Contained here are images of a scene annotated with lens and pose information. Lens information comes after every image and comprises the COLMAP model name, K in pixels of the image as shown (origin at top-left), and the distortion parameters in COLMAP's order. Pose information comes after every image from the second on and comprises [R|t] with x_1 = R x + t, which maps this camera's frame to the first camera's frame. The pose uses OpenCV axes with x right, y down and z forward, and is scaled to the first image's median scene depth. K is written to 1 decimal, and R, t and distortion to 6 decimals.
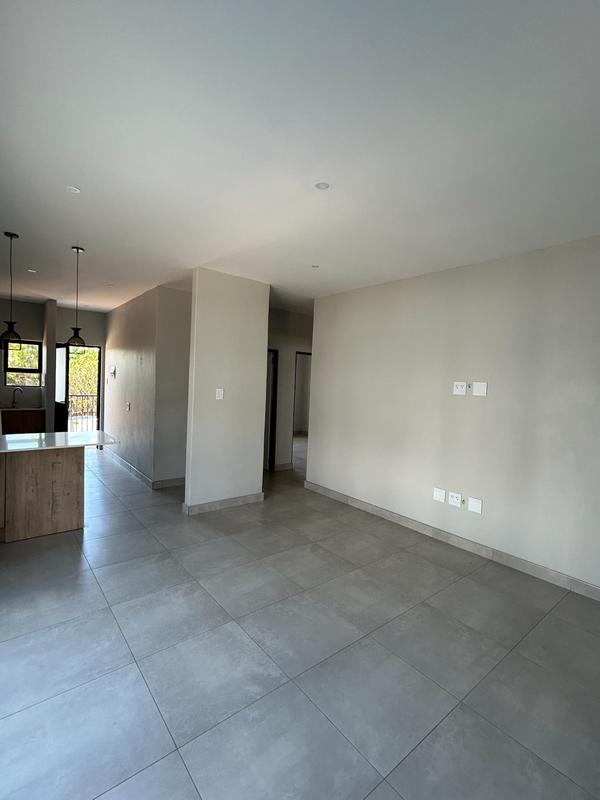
lens RADIAL K [[373.4, 0, 297.3], [0, 373.4, 401.3], [0, 0, 1]] dist [-0.001456, 0.000471]
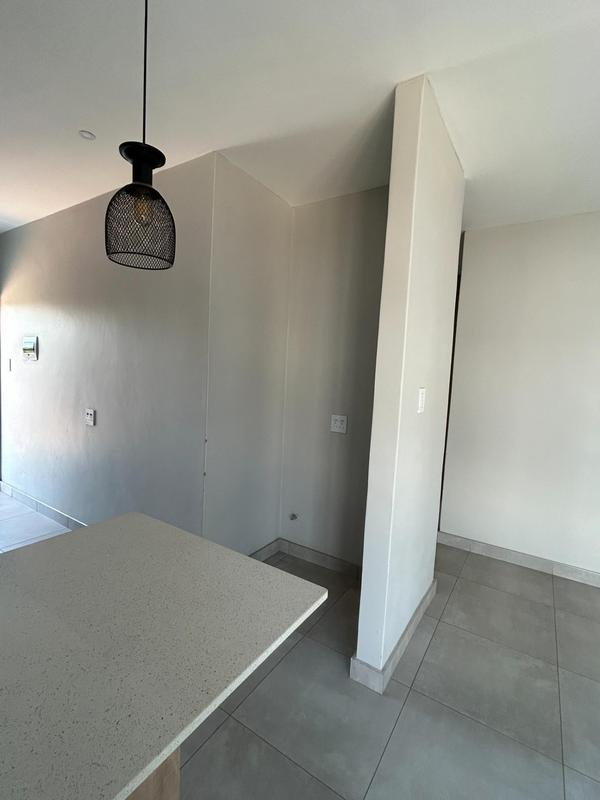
lens RADIAL K [[373.4, 0, 301.3], [0, 373.4, 400.6], [0, 0, 1]] dist [-0.001456, 0.000471]
pose [[0.949390, -0.019605, 0.313486, -0.581859], [0.005745, 0.998967, 0.045077, -0.049073], [-0.314046, -0.040994, 0.948522, 0.745741]]
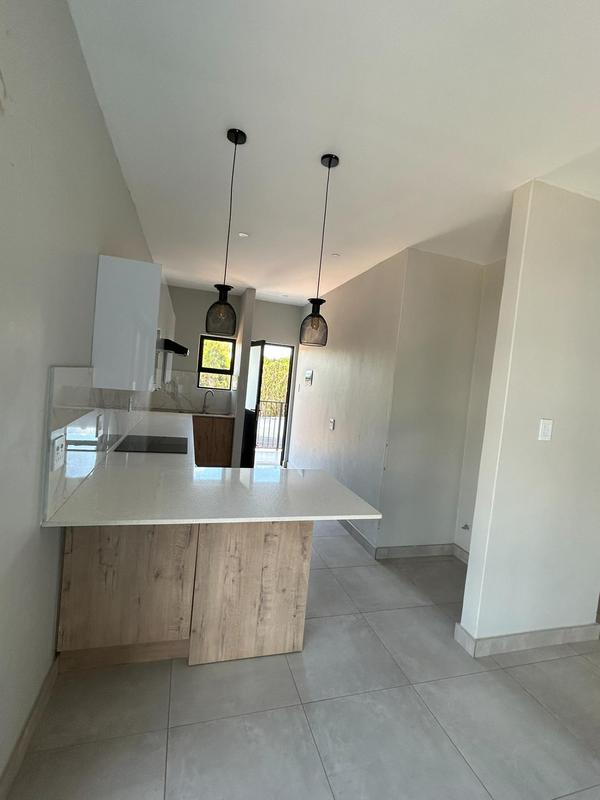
lens RADIAL K [[373.4, 0, 302.0], [0, 373.4, 401.6], [0, 0, 1]] dist [-0.001456, 0.000471]
pose [[0.926945, 0.065765, -0.369389, -0.399544], [-0.072963, 0.997319, -0.005534, -0.037800], [0.368035, 0.032081, 0.929258, 0.475637]]
